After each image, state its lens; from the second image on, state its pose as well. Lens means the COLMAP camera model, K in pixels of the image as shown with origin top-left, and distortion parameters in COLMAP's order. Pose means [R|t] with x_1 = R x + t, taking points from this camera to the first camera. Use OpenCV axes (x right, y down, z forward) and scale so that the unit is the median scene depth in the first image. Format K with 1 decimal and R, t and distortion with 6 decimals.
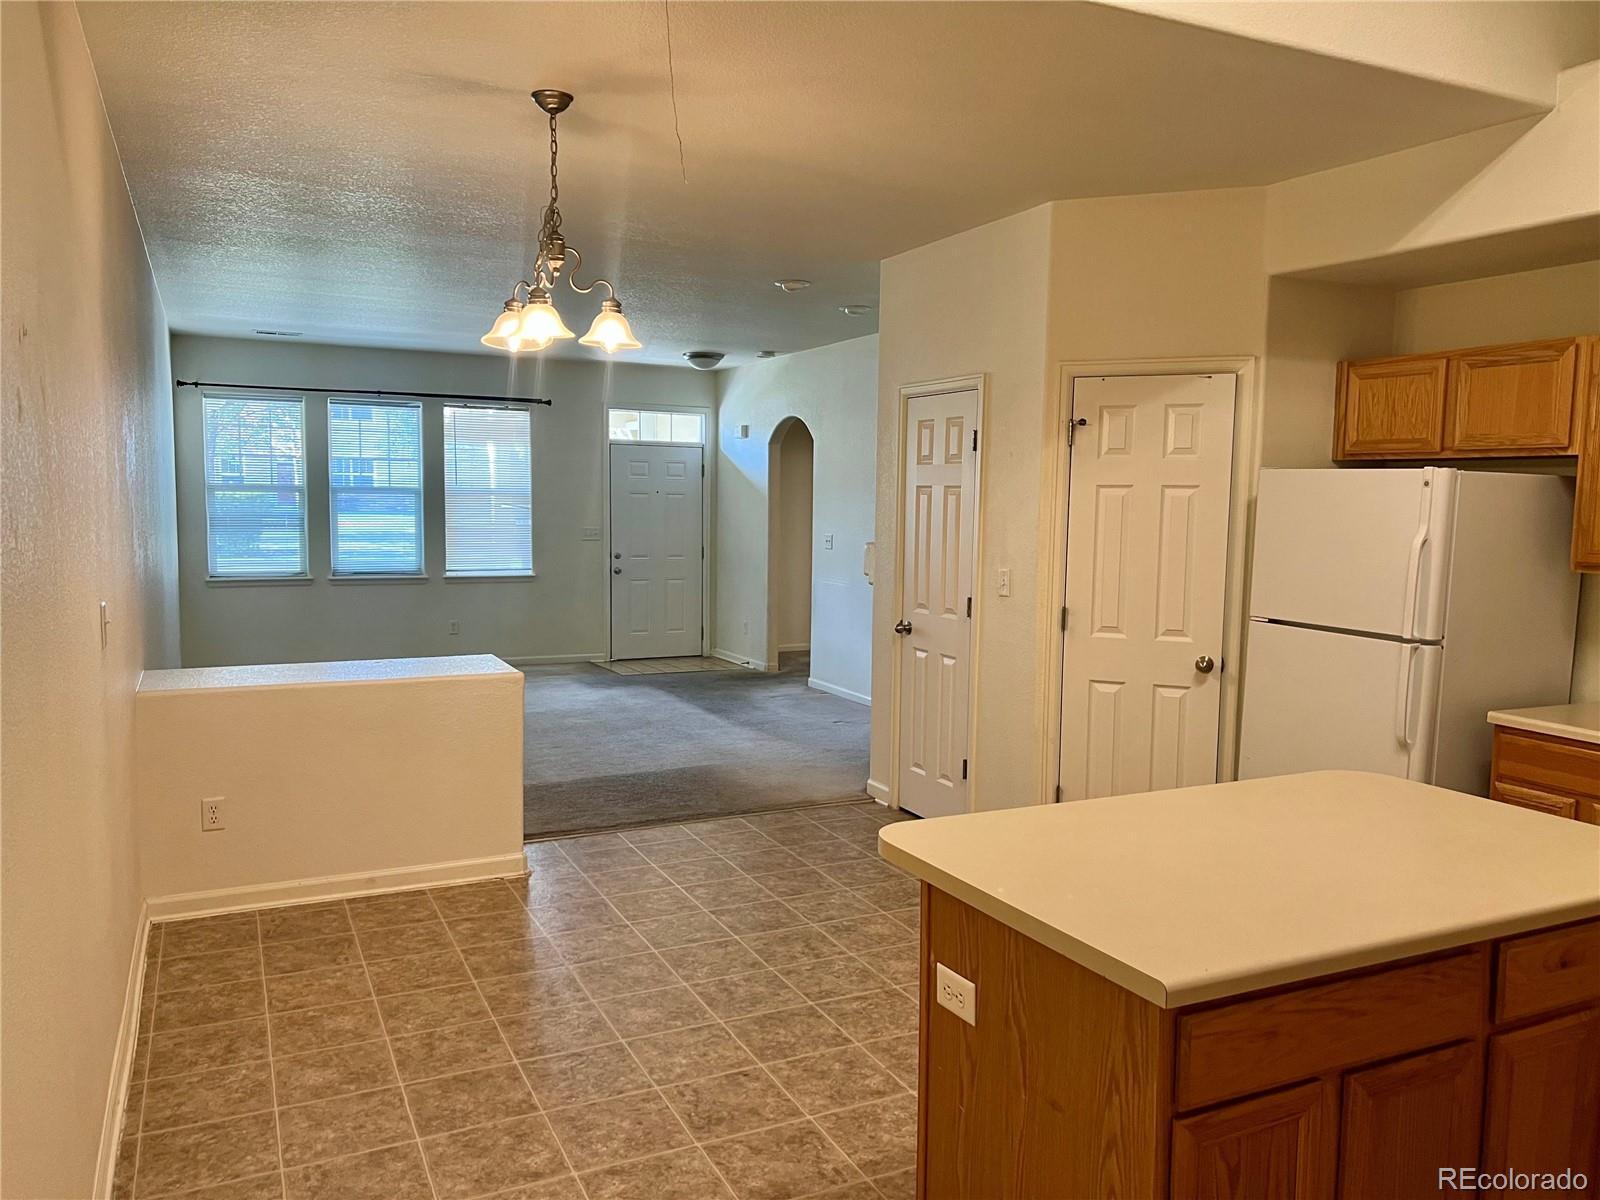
lens RADIAL K [[1213.3, 0, 799.2], [0, 1213.3, 601.7], [0, 0, 1]] dist [0.075644, -0.045986]
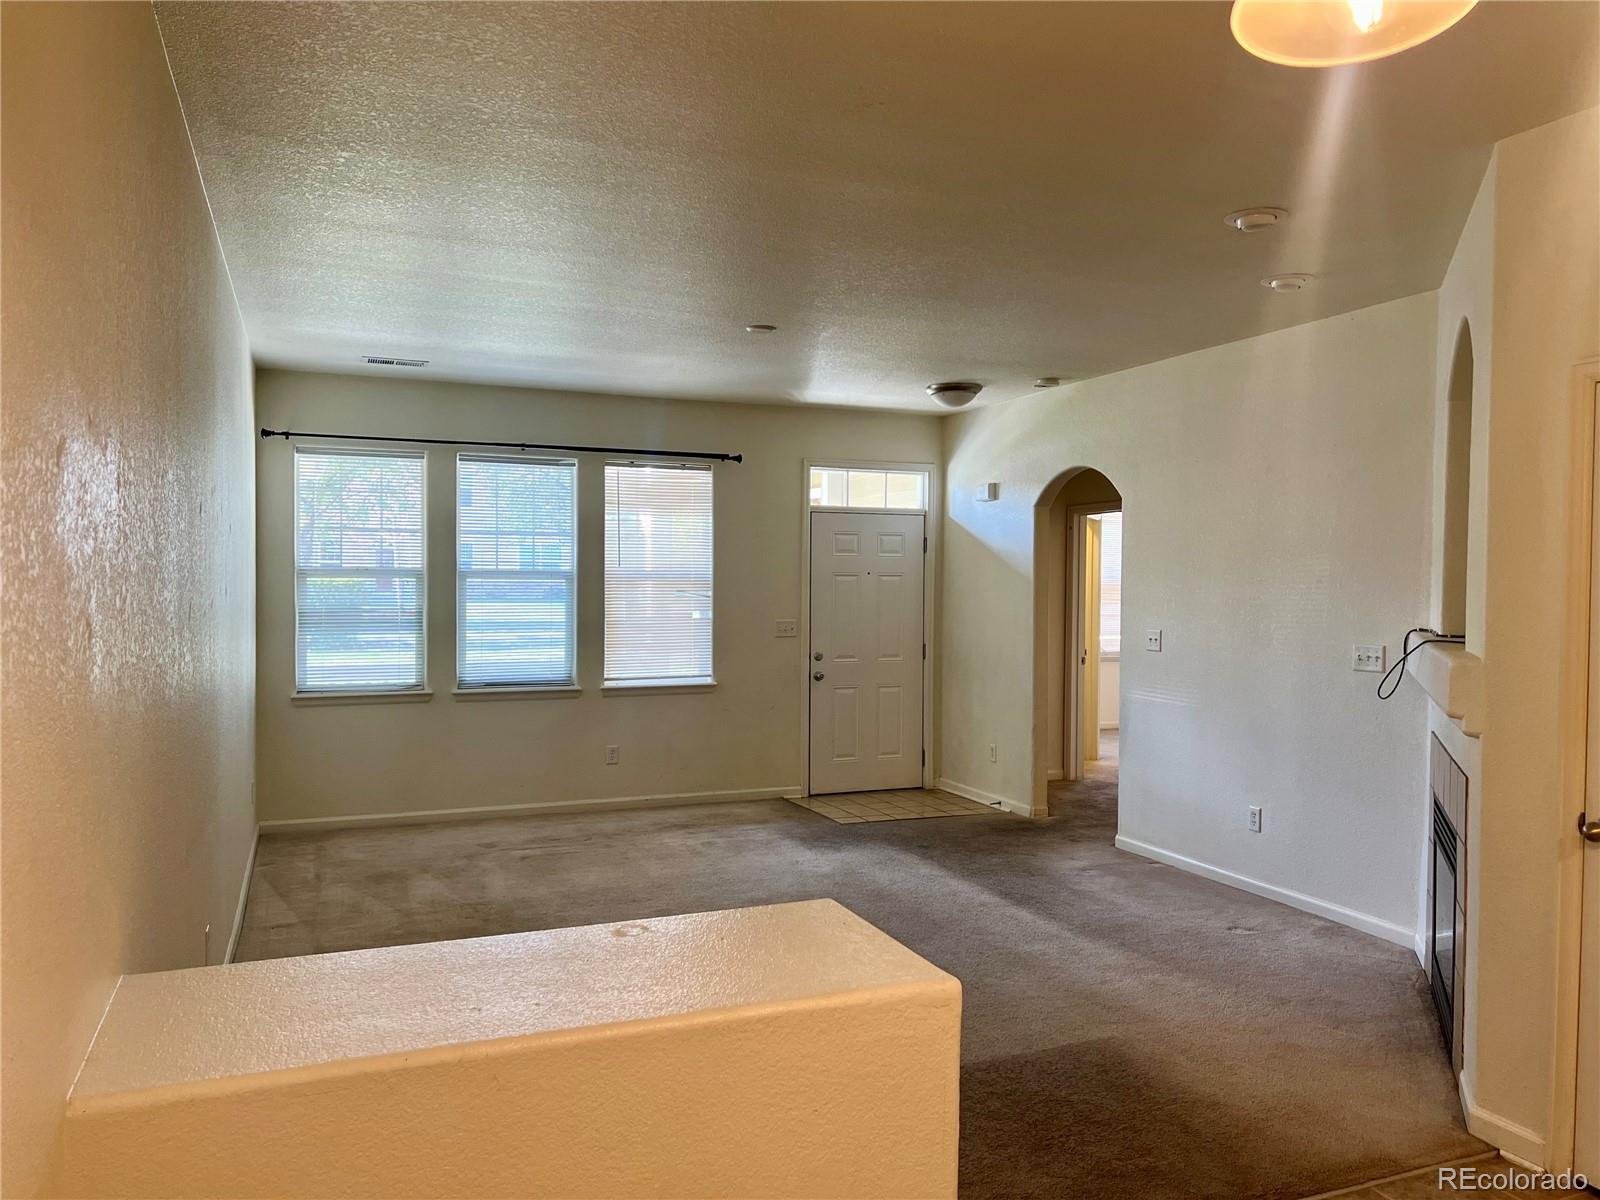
lens RADIAL K [[1213.3, 0, 812.4], [0, 1213.3, 605.0], [0, 0, 1]] dist [0.075644, -0.045986]
pose [[0.998408, -0.005665, -0.056122, -0.120418], [0.002034, 0.997913, -0.064546, -0.023161], [0.056371, 0.064330, 0.996335, 0.261672]]
